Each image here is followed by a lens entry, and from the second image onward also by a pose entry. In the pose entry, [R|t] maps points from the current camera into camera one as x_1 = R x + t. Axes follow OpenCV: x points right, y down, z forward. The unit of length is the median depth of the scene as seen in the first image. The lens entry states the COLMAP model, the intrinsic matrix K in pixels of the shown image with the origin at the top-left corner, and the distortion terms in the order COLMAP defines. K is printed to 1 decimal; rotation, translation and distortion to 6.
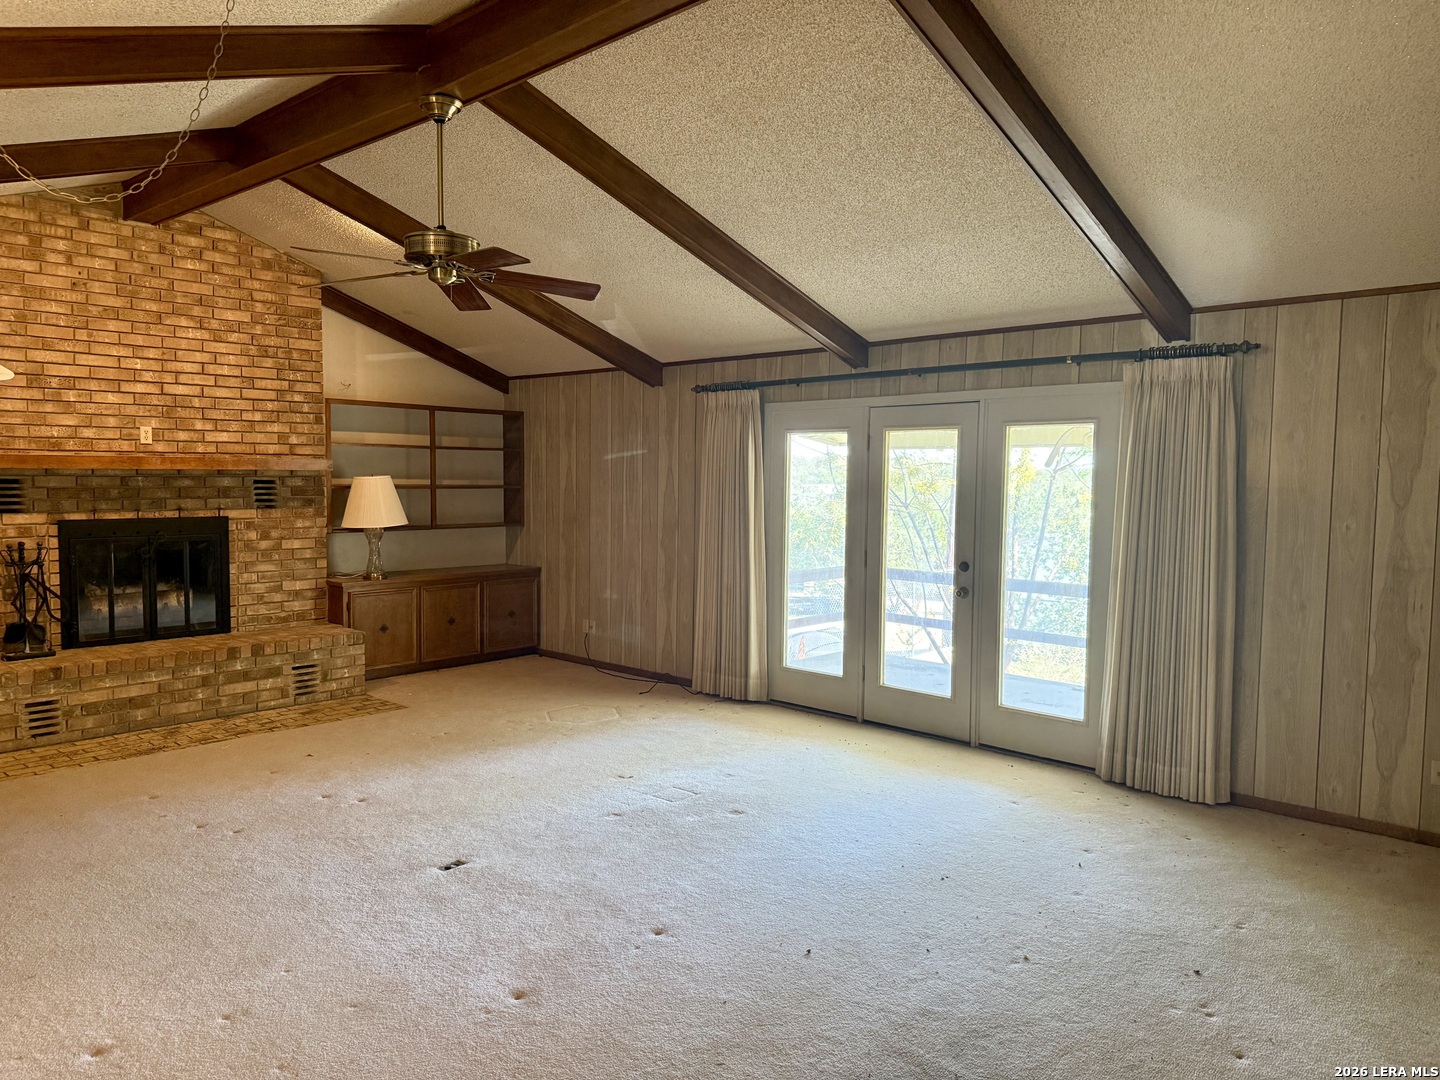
lens RADIAL K [[996.4, 0, 722.4], [0, 996.4, 540.3], [0, 0, 1]] dist [0.074719, -0.102899]
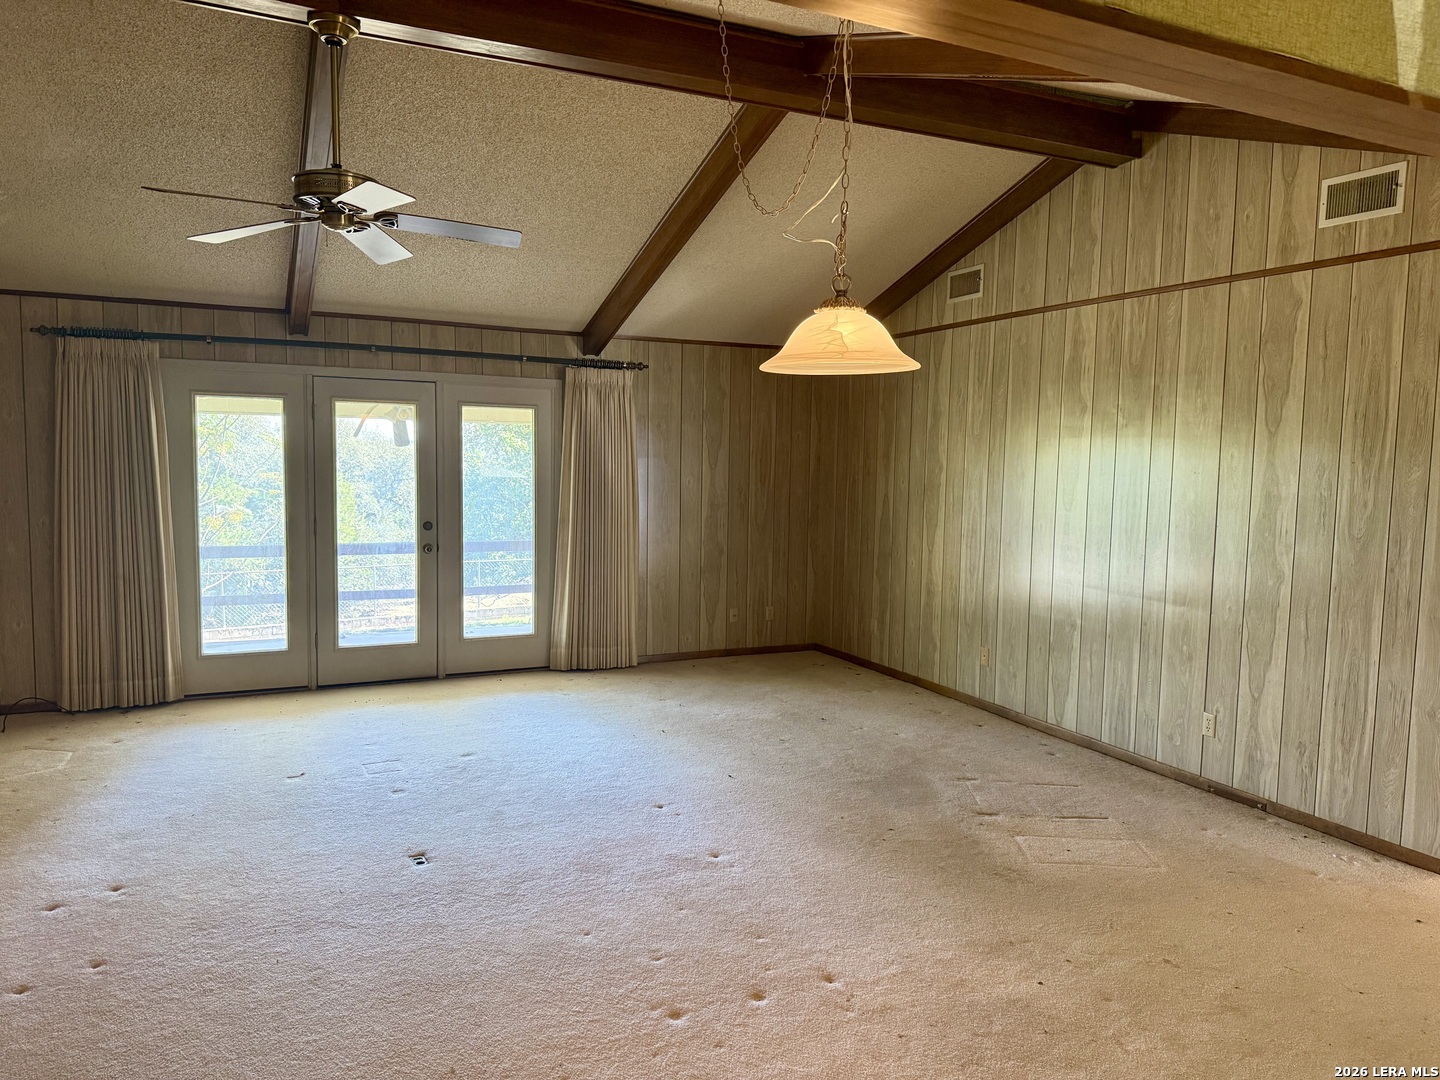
lens RADIAL K [[996.4, 0, 720.0], [0, 996.4, 544.1], [0, 0, 1]] dist [0.074719, -0.102899]
pose [[0.370400, -0.082946, 0.925161, -0.656503], [0.046902, 0.996405, 0.070555, -0.017308], [-0.927687, 0.017259, 0.372959, 0.243210]]
